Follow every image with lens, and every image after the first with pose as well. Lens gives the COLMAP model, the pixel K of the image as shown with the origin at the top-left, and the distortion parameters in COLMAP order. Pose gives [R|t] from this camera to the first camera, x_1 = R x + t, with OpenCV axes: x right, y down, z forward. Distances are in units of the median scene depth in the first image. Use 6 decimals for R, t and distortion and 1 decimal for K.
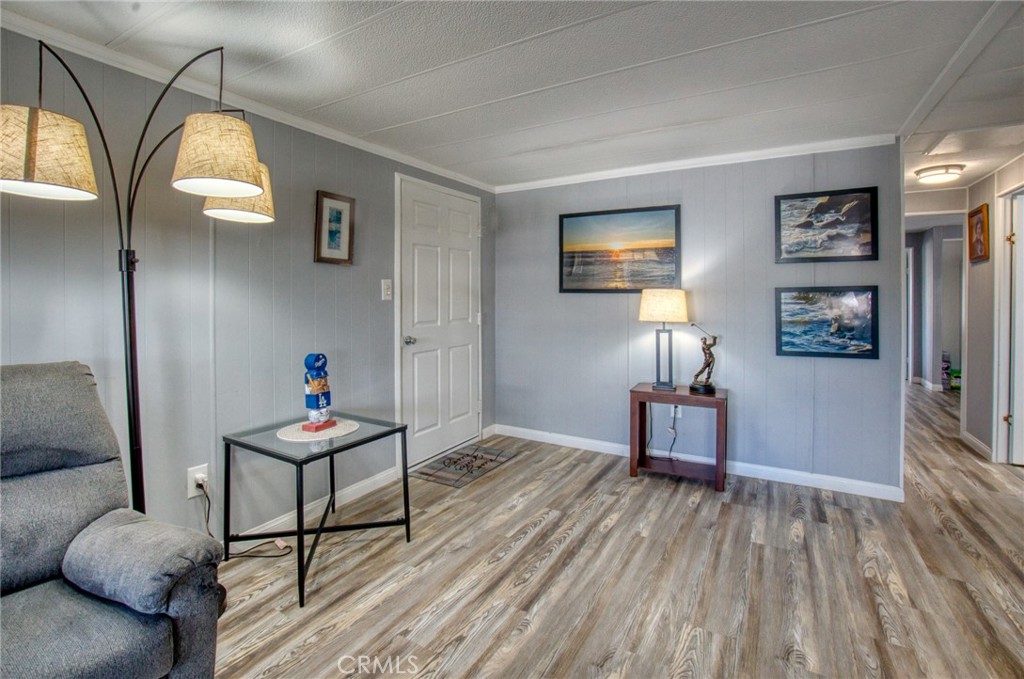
lens RADIAL K [[479.9, 0, 482.0], [0, 479.9, 301.3], [0, 0, 1]] dist [-0.032495, 0.000259]
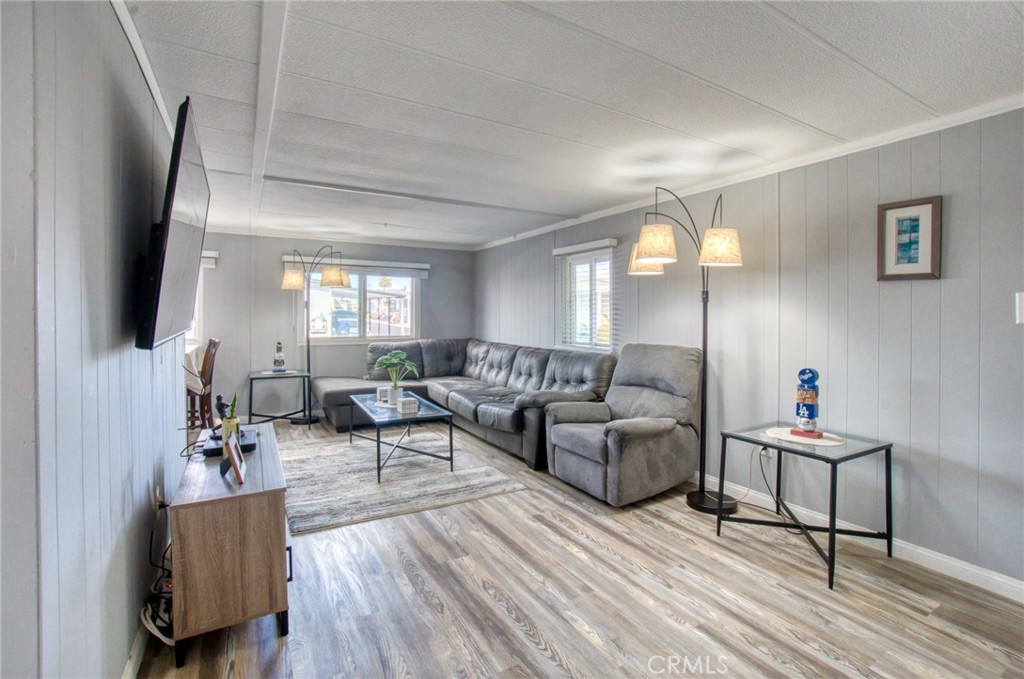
lens RADIAL K [[495.6, 0, 487.0], [0, 495.6, 318.5], [0, 0, 1]] dist [-0.035837, 0.000995]
pose [[-0.517405, 0.005581, -0.855722, 0.759903], [-0.011690, 0.999839, 0.013590, -0.009716], [0.855661, 0.017035, -0.517257, 0.714199]]
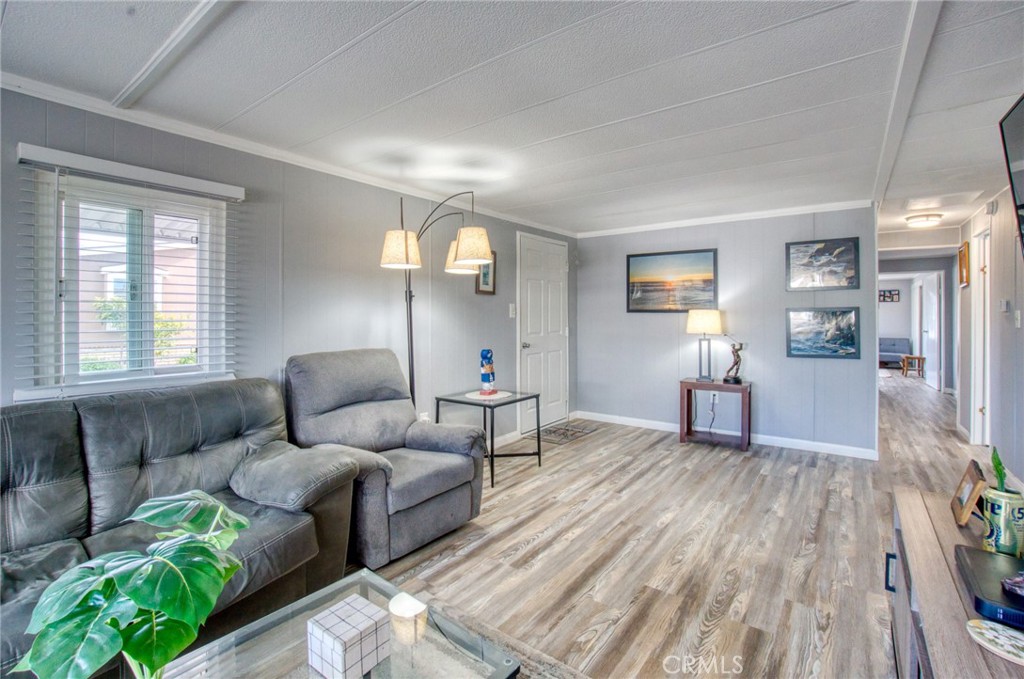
lens RADIAL K [[495.6, 0, 487.0], [0, 495.6, 318.5], [0, 0, 1]] dist [-0.035837, 0.000995]
pose [[0.996888, -0.000557, -0.078835, -0.158562], [0.000205, 0.999990, -0.004469, 0.006964], [0.078837, 0.004439, 0.996878, -0.547638]]
